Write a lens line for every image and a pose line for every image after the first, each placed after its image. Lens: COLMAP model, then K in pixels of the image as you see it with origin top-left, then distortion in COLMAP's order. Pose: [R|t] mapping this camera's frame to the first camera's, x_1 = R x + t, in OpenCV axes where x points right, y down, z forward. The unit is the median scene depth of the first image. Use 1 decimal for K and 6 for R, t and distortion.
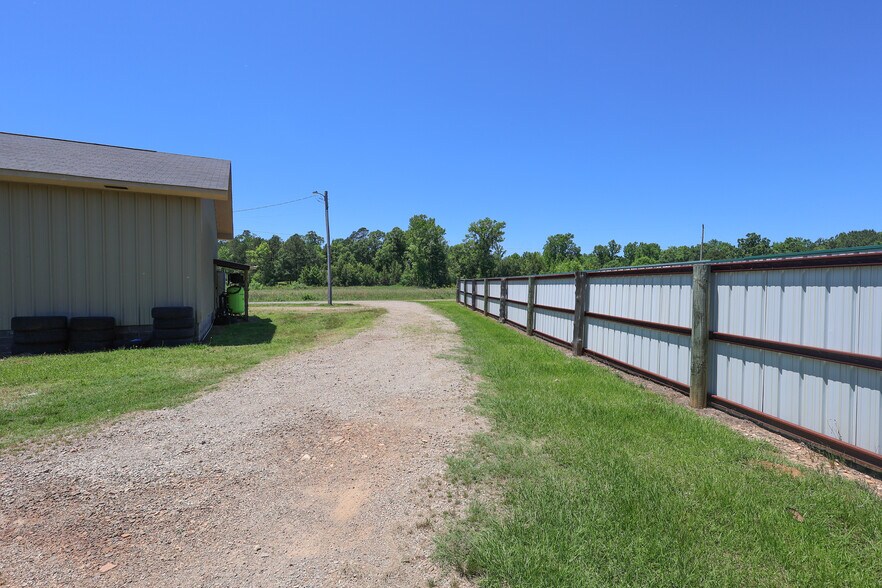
lens RADIAL K [[405.4, 0, 441.0], [0, 405.4, 294.0], [0, 0, 1]] dist [0.001027, 0.000098]
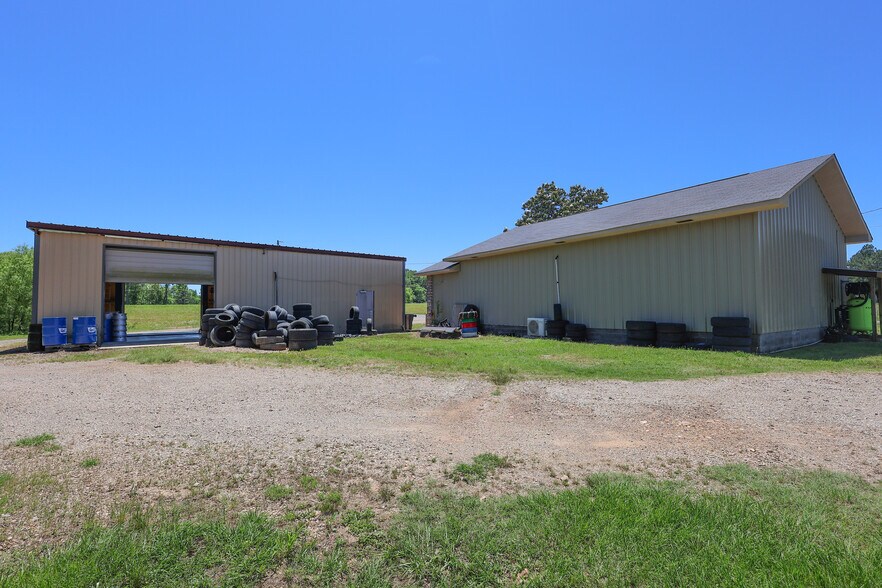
lens RADIAL K [[405.4, 0, 441.0], [0, 405.4, 294.0], [0, 0, 1]] dist [0.001027, 0.000098]
pose [[0.159544, -0.037081, -0.986494, 0.316083], [-0.004756, 0.999254, -0.038330, 0.015926], [0.987179, 0.010807, 0.159249, 0.053302]]
